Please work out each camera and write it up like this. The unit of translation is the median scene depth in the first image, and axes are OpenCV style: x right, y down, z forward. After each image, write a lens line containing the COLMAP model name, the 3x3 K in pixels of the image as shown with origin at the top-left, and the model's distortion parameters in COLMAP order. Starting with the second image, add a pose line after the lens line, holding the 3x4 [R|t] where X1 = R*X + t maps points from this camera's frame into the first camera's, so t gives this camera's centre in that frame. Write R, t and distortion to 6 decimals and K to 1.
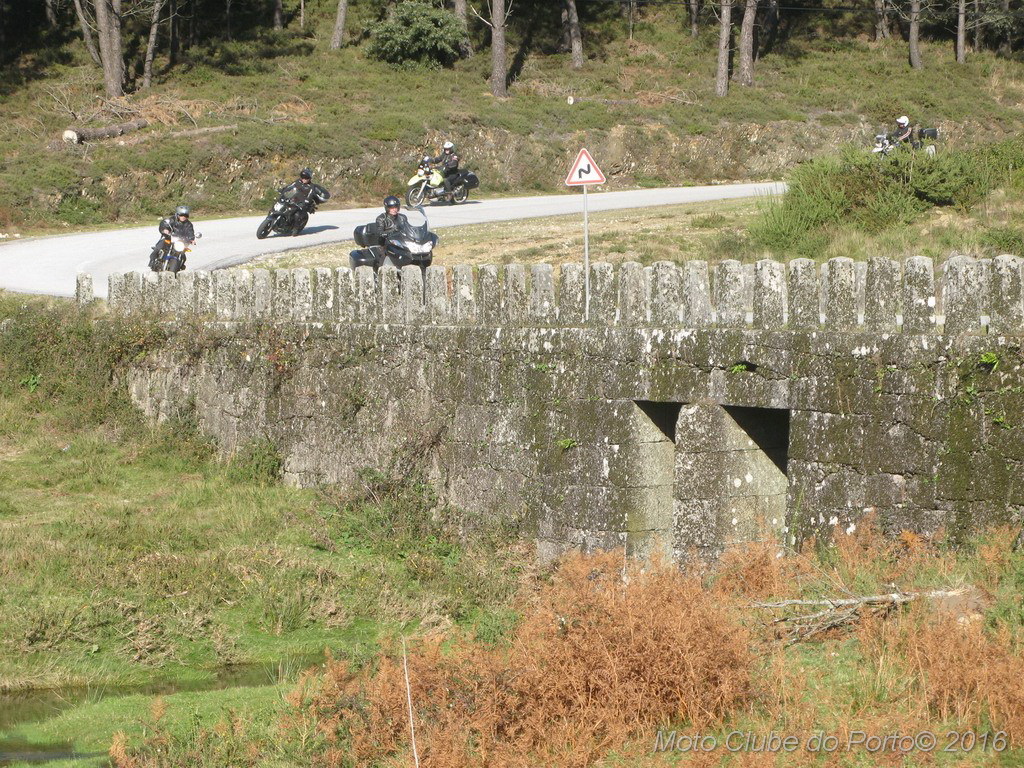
lens RADIAL K [[3586.9, 0, 536.1], [0, 3586.9, 385.3], [0, 0, 1]] dist [0.236043, -0.543385]
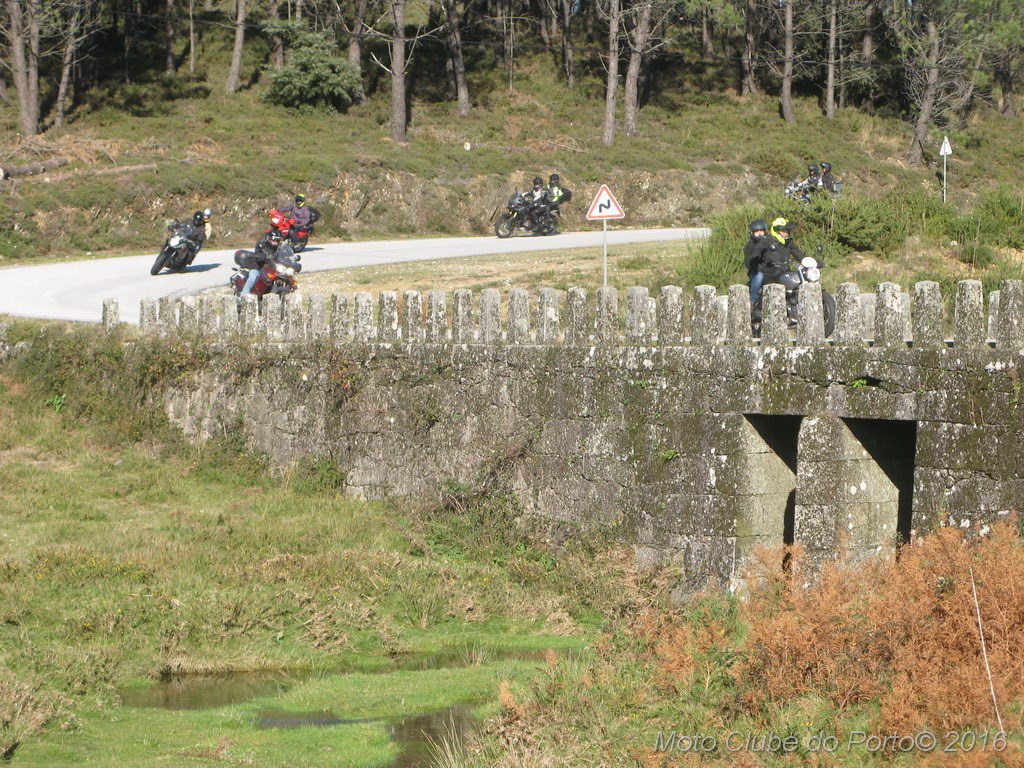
lens RADIAL K [[3582.4, 0, 511.3], [0, 3582.4, 335.4], [0, 0, 1]] dist [0.238516, -0.861789]
pose [[0.997984, 0.013279, 0.062060, -0.081541], [-0.011464, 0.999499, -0.029511, 0.009929], [-0.062420, 0.028740, 0.997636, -0.047391]]
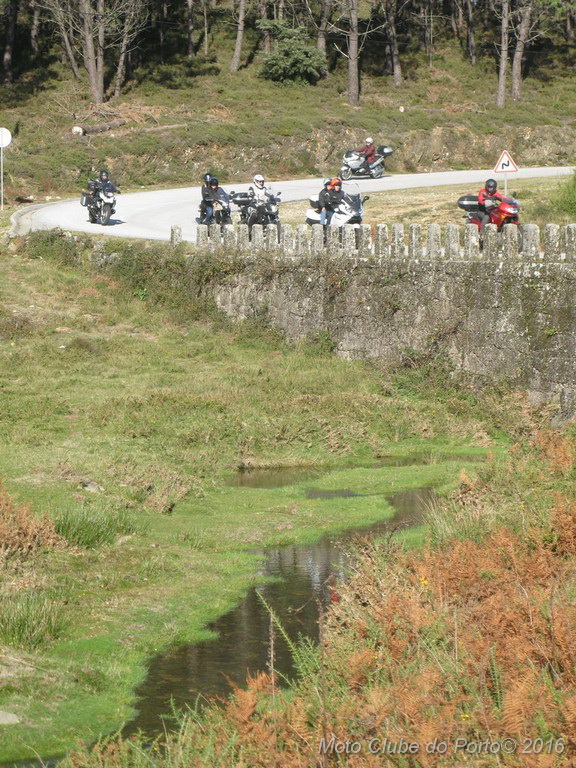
lens RADIAL K [[2686.8, 0, 341.1], [0, 2686.8, 329.8], [0, 0, 1]] dist [0.238516, -0.861789]
pose [[0.999343, 0.012647, 0.033954, -0.102132], [-0.012904, 0.999890, 0.007360, 0.005562], [-0.033858, -0.007793, 0.999396, -0.191712]]
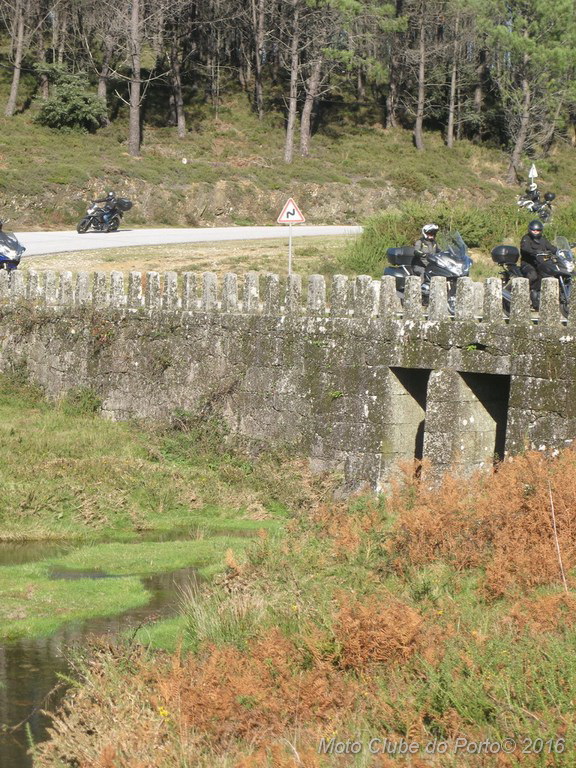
lens RADIAL K [[2686.8, 0, 341.1], [0, 2686.8, 329.8], [0, 0, 1]] dist [0.238516, -0.861789]
pose [[0.992828, 0.038417, 0.113209, -0.091902], [-0.036494, 0.999153, -0.019014, 0.008227], [-0.113844, 0.014747, 0.993389, -0.095482]]
